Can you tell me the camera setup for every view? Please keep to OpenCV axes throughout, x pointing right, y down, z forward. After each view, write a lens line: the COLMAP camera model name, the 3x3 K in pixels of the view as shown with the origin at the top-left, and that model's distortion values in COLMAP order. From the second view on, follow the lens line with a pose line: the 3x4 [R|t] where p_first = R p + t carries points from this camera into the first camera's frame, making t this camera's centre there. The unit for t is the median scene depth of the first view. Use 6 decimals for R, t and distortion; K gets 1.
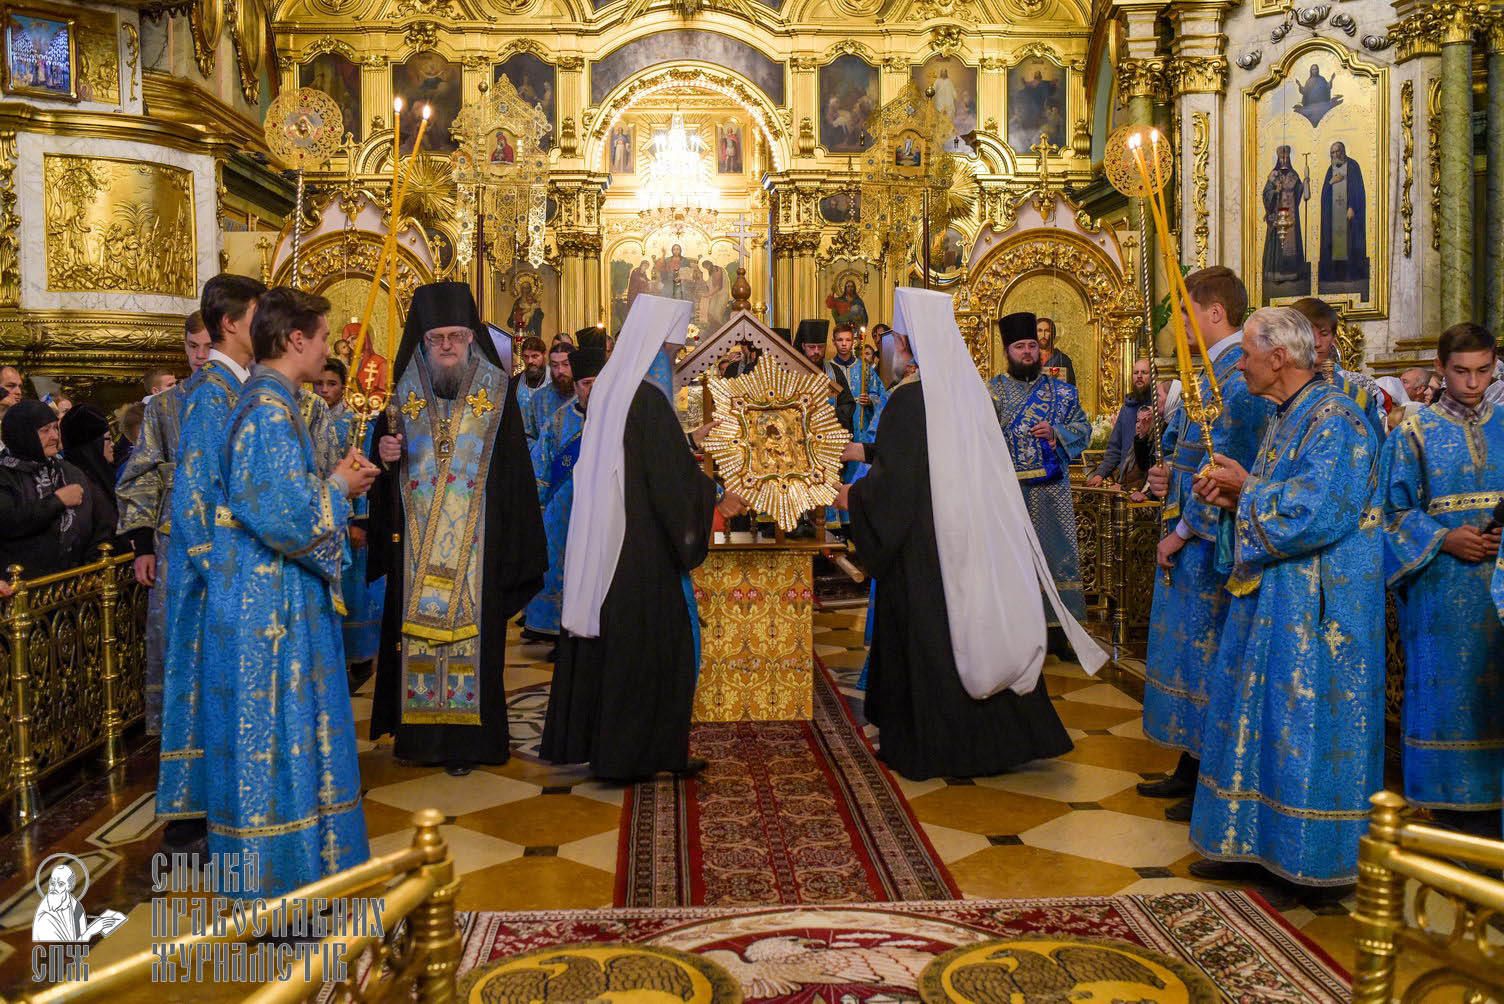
lens RADIAL K [[1520.1, 0, 749.6], [0, 1520.1, 503.1], [0, 0, 1]] dist [-0.092785, 0.104010]
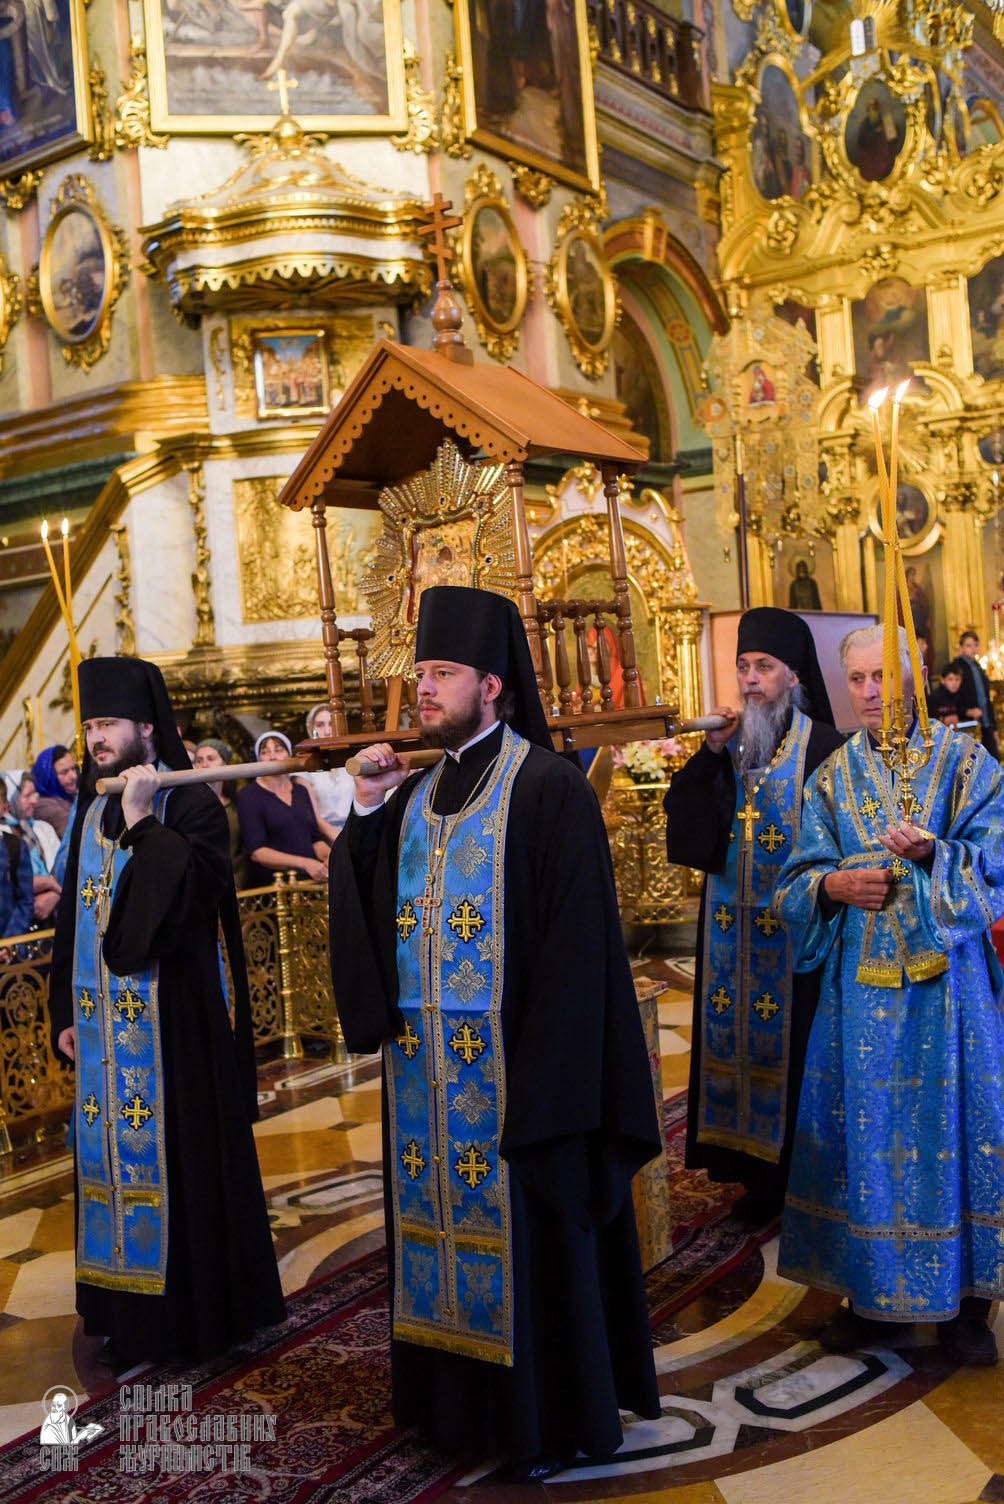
lens RADIAL K [[1522.2, 0, 504.7], [0, 1522.2, 759.9], [0, 0, 1]] dist [-0.093762, 0.105351]
pose [[0.781795, -0.026495, -0.622972, 0.236045], [0.024890, 0.999627, -0.011278, -0.038946], [0.623039, -0.006689, 0.782163, 0.332312]]
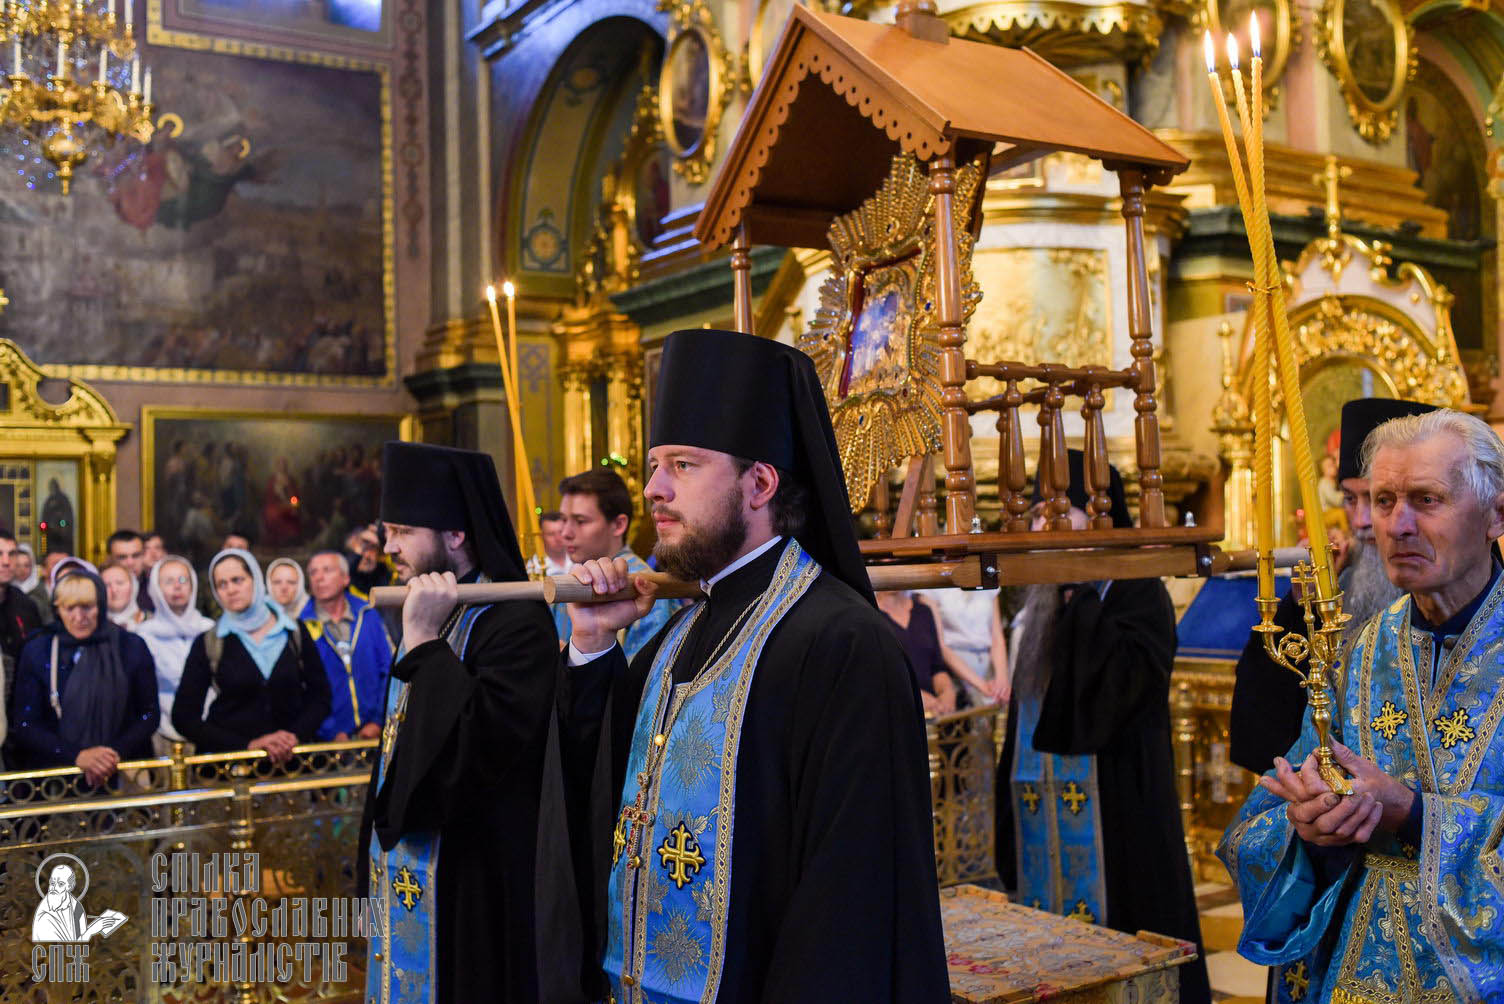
lens RADIAL K [[1531.8, 0, 752.0], [0, 1531.8, 502.0], [0, 0, 1]] dist [-0.083380, 0.086273]
pose [[0.499657, -0.024402, -0.865879, 0.213239], [-0.039262, 0.997938, -0.050780, -0.044571], [0.865333, 0.059369, 0.497669, 0.462124]]
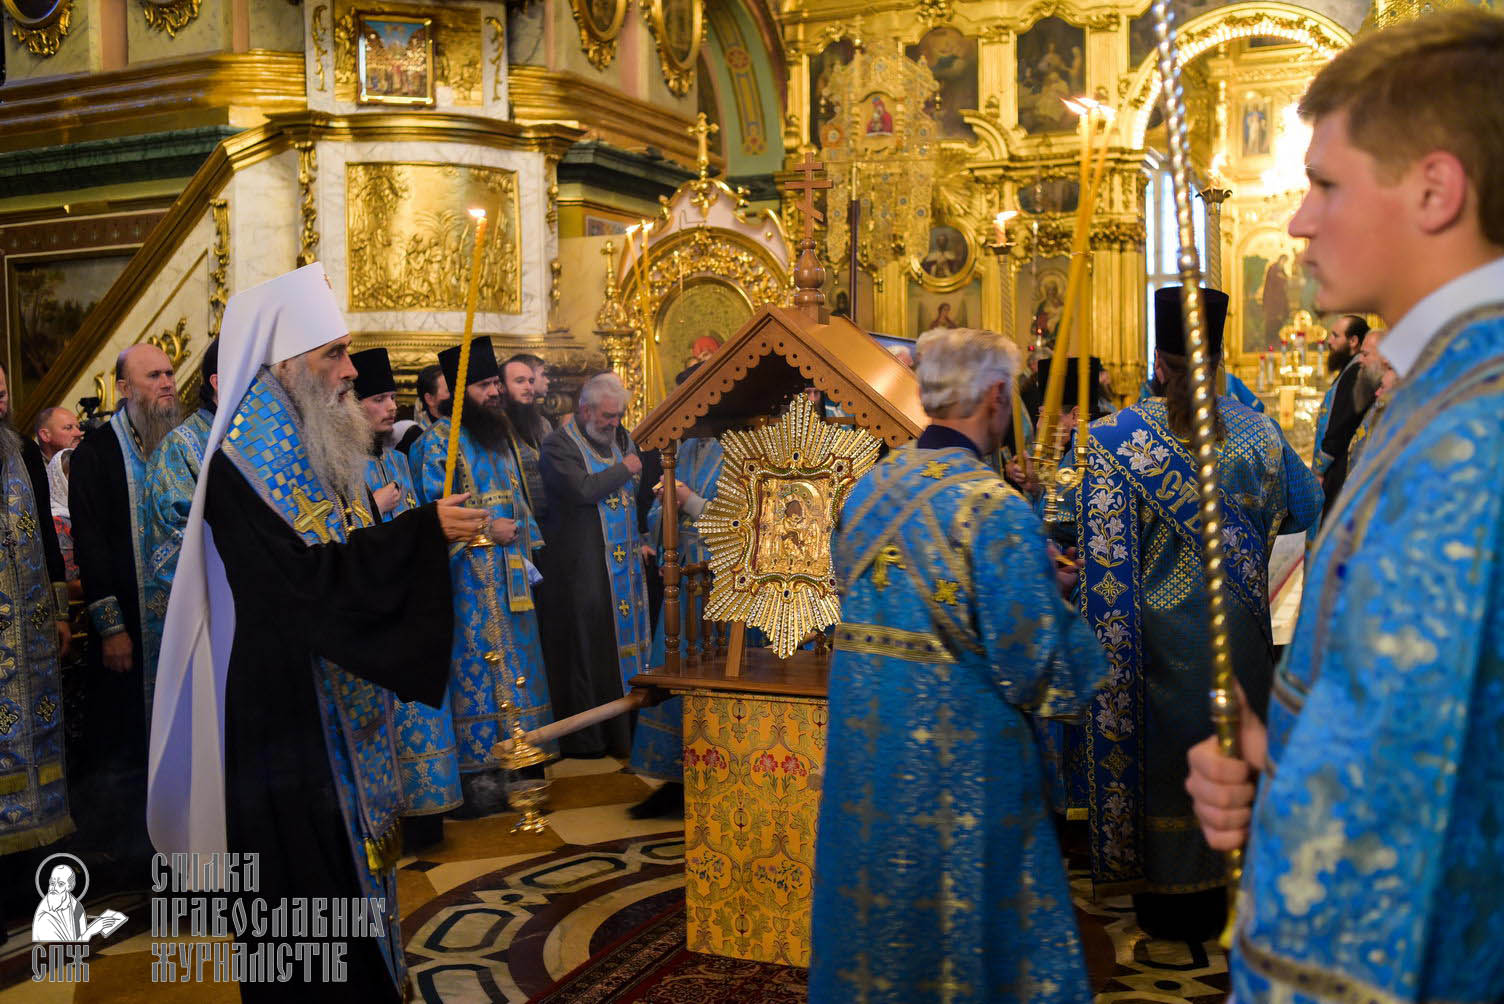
lens RADIAL K [[1520.1, 0, 749.6], [0, 1520.1, 503.1], [0, 0, 1]] dist [-0.092785, 0.104010]
pose [[0.888834, 0.020037, -0.457791, 0.164580], [-0.022515, 0.999747, 0.000043, -0.028218], [0.457676, 0.010269, 0.889060, 0.271583]]
